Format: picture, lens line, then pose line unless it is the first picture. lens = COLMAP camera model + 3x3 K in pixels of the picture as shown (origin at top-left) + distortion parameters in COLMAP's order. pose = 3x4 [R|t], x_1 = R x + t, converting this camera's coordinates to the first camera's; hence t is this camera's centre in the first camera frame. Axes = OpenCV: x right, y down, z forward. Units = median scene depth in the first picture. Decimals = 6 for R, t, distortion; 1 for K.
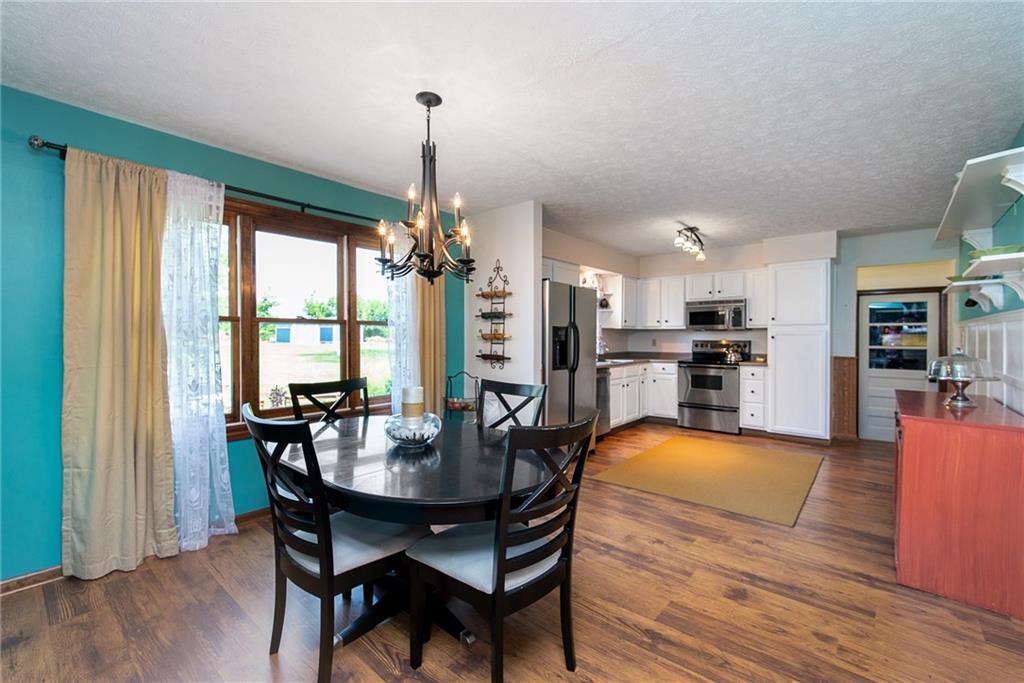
lens RADIAL K [[436.9, 0, 527.9], [0, 436.9, 337.0], [0, 0, 1]] dist [-0.000873, 0.000009]
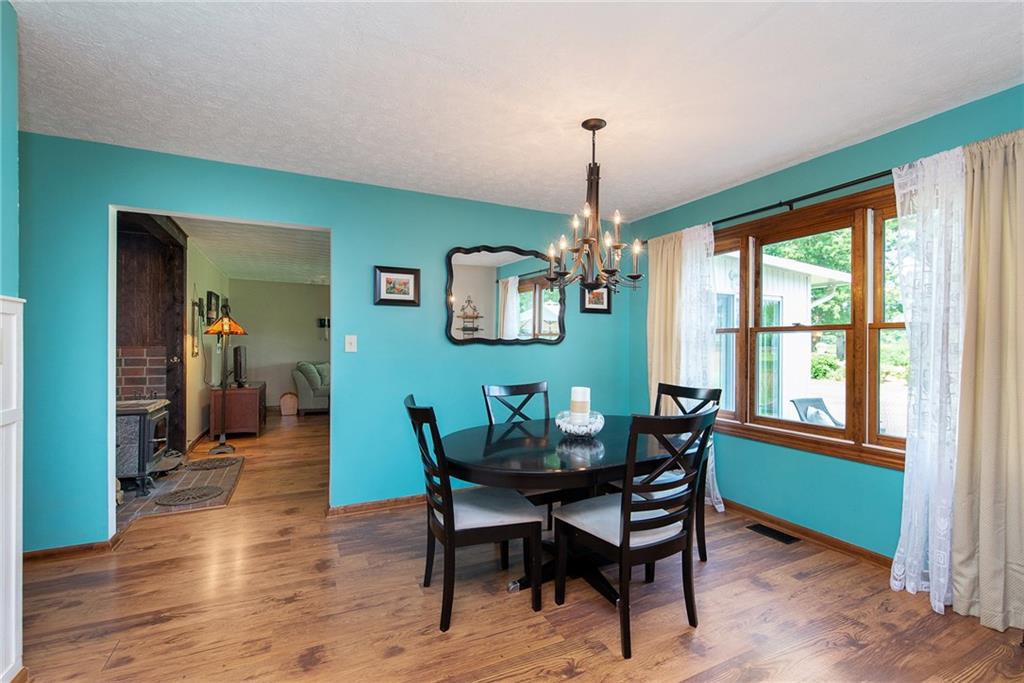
lens RADIAL K [[453.5, 0, 531.1], [0, 453.5, 345.8], [0, 0, 1]] dist [-0.000001, 0.000050]
pose [[-0.388682, 0.000935, -0.921371, 0.604714], [-0.002609, 0.999994, 0.002116, -0.000572], [0.921368, 0.003226, -0.388677, 0.909264]]
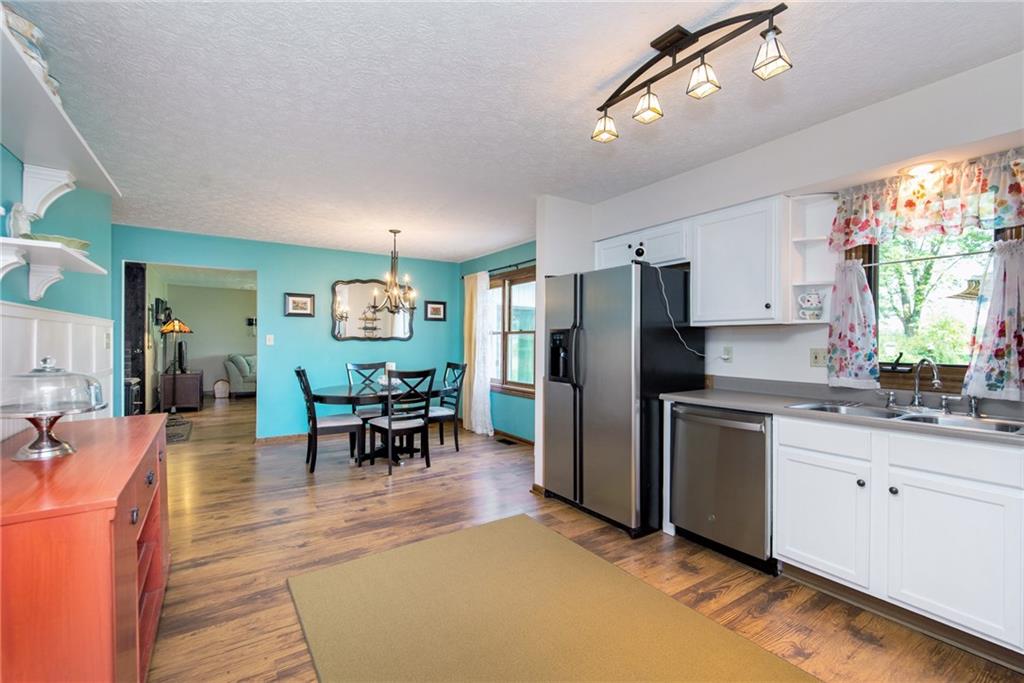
lens RADIAL K [[443.2, 0, 512.0], [0, 443.2, 341.5], [0, 0, 1]] dist [-0.000281, 0.000172]
pose [[-0.291554, 0.000214, -0.956554, 1.209232], [-0.004902, 0.999987, 0.001718, -0.003680], [0.956542, 0.005189, -0.291549, 1.559752]]
